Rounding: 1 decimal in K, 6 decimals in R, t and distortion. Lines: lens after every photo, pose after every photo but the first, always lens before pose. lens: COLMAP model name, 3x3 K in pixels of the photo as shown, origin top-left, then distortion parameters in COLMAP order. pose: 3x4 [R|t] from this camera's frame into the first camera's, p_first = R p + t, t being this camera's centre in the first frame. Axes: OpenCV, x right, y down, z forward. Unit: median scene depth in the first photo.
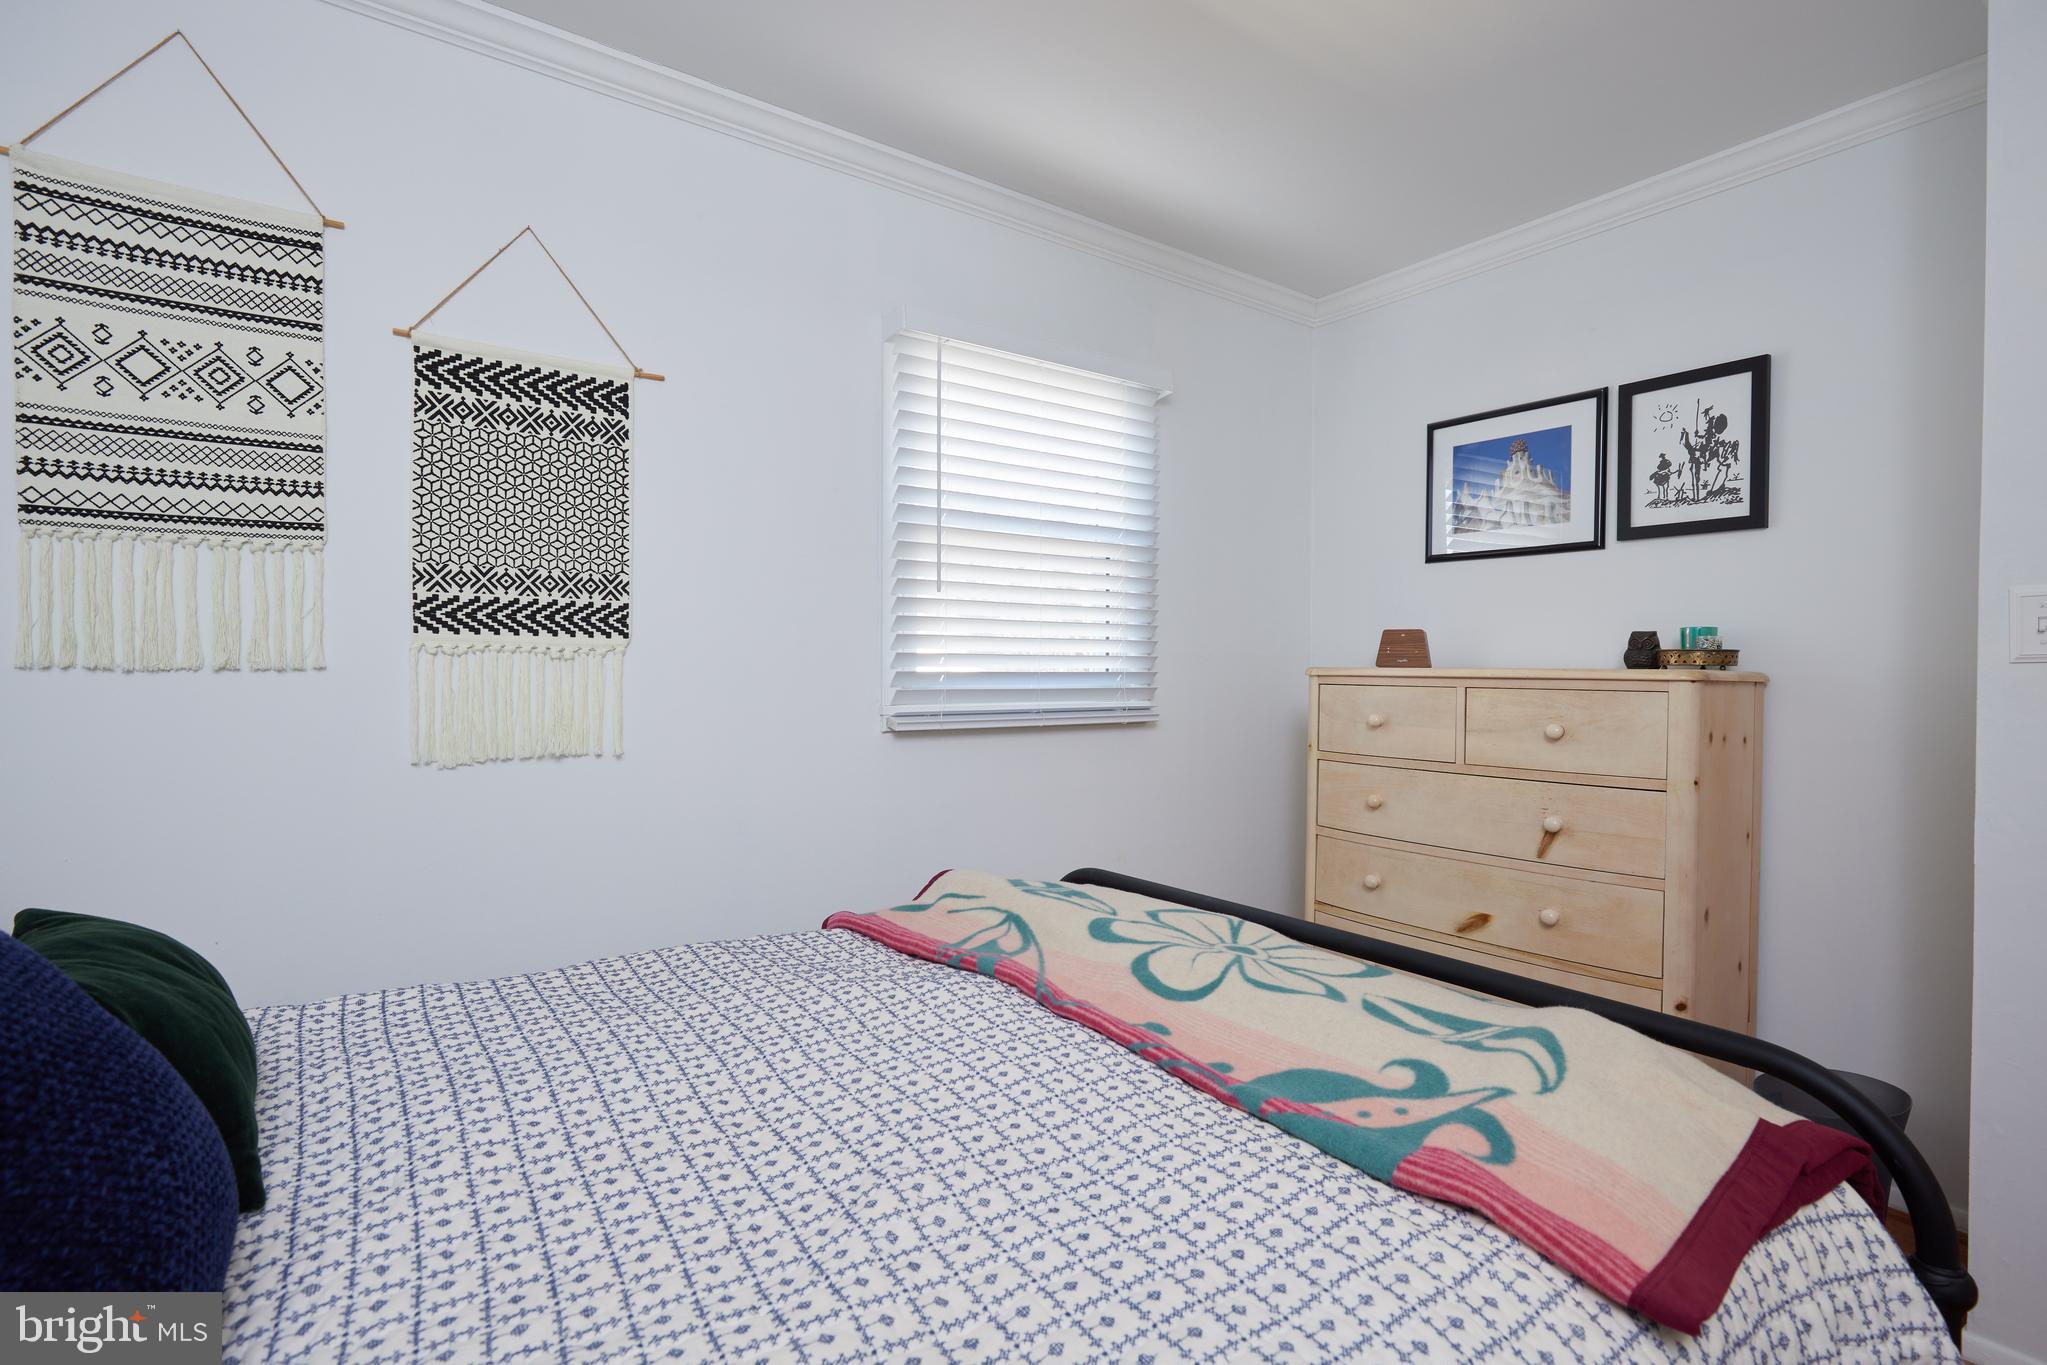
lens RADIAL K [[1007.4, 0, 1027.6], [0, 1007.4, 686.7], [0, 0, 1]] dist [0.003159, -0.000168]
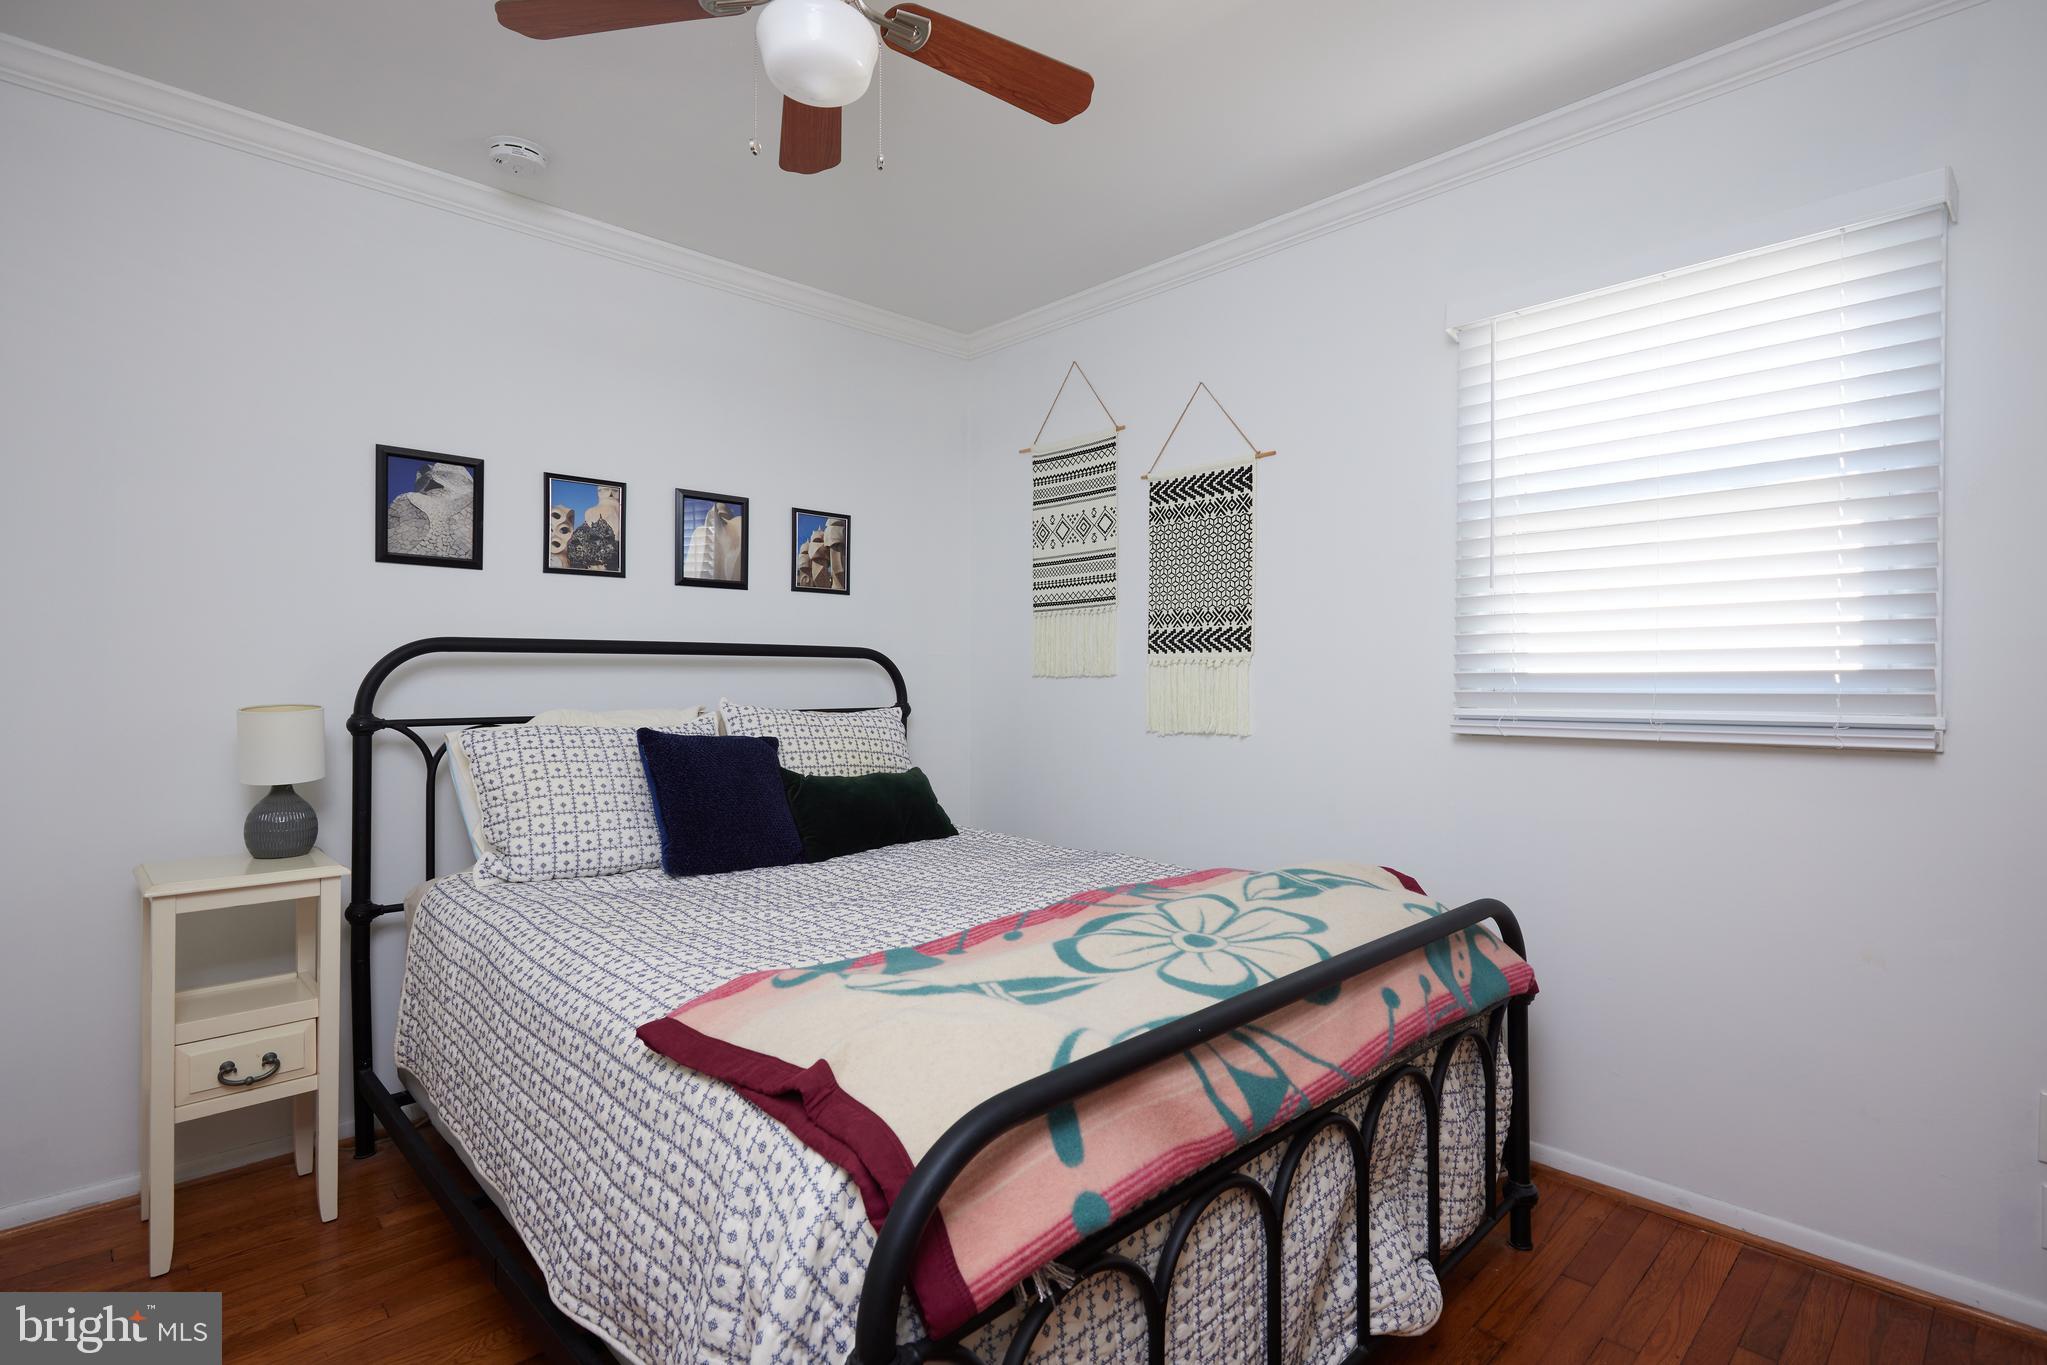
lens RADIAL K [[1007.4, 0, 1029.3], [0, 1007.4, 678.3], [0, 0, 1]] dist [0.003159, -0.000168]
pose [[0.128762, -0.008682, -0.991638, 1.000450], [-0.013272, 0.999857, -0.010477, 0.007039], [0.991587, 0.014510, 0.128628, 0.575800]]
